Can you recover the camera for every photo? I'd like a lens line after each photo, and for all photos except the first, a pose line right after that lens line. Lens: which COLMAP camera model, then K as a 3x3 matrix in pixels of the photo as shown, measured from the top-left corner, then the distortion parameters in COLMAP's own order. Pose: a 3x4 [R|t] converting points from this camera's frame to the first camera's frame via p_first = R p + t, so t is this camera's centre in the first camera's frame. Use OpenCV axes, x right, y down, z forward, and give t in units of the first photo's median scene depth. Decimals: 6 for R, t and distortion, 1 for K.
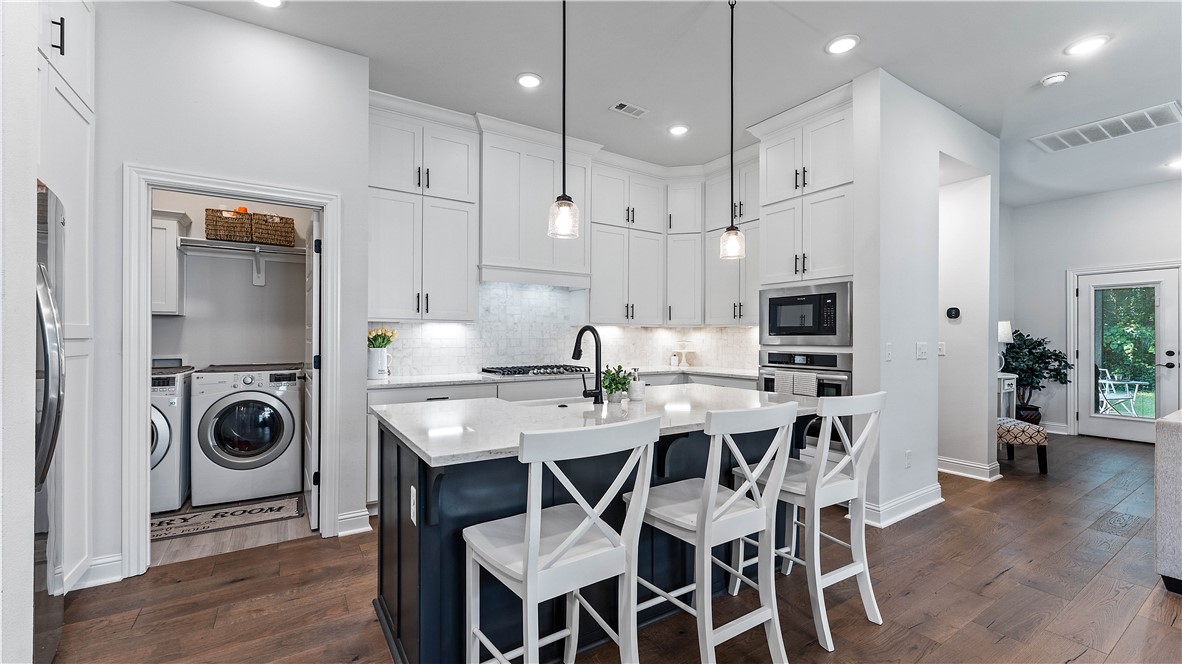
lens RADIAL K [[473.5, 0, 591.0], [0, 473.5, 332.0], [0, 0, 1]] dist [0.001630, 0.000141]
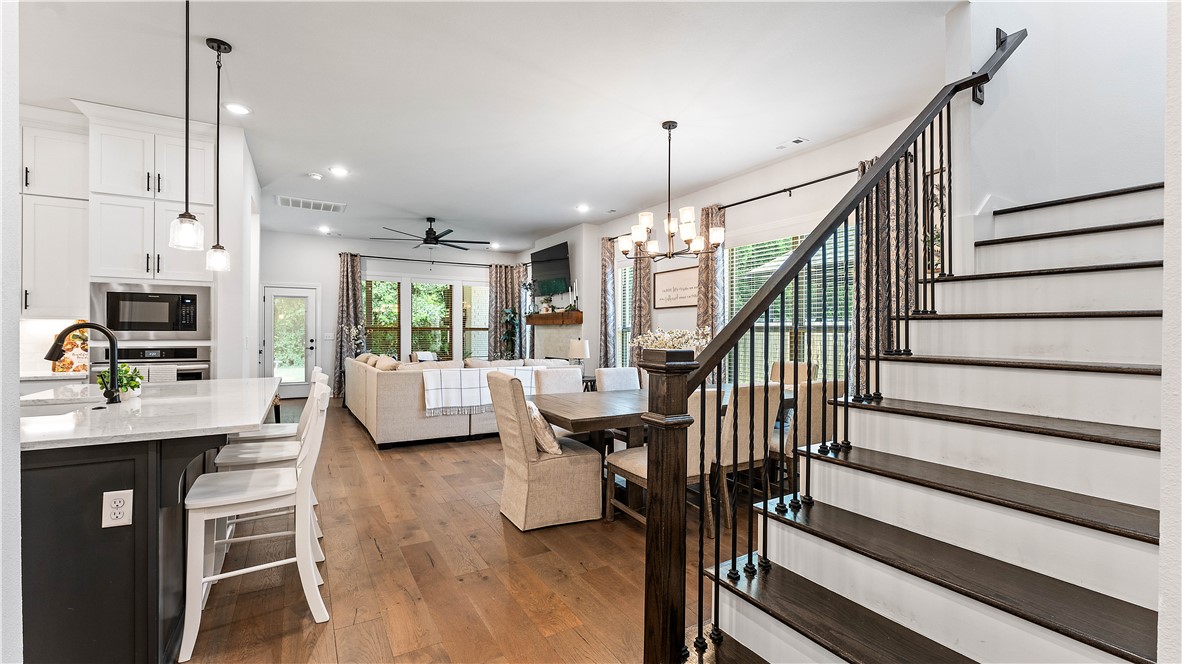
lens RADIAL K [[478.7, 0, 591.0], [0, 478.7, 332.0], [0, 0, 1]] dist [-0.000054, -0.000007]
pose [[0.020177, -0.002985, 0.999792, -0.619174], [-0.016354, 0.999861, 0.003315, -0.010012], [-0.999663, -0.016418, 0.020126, -0.001878]]
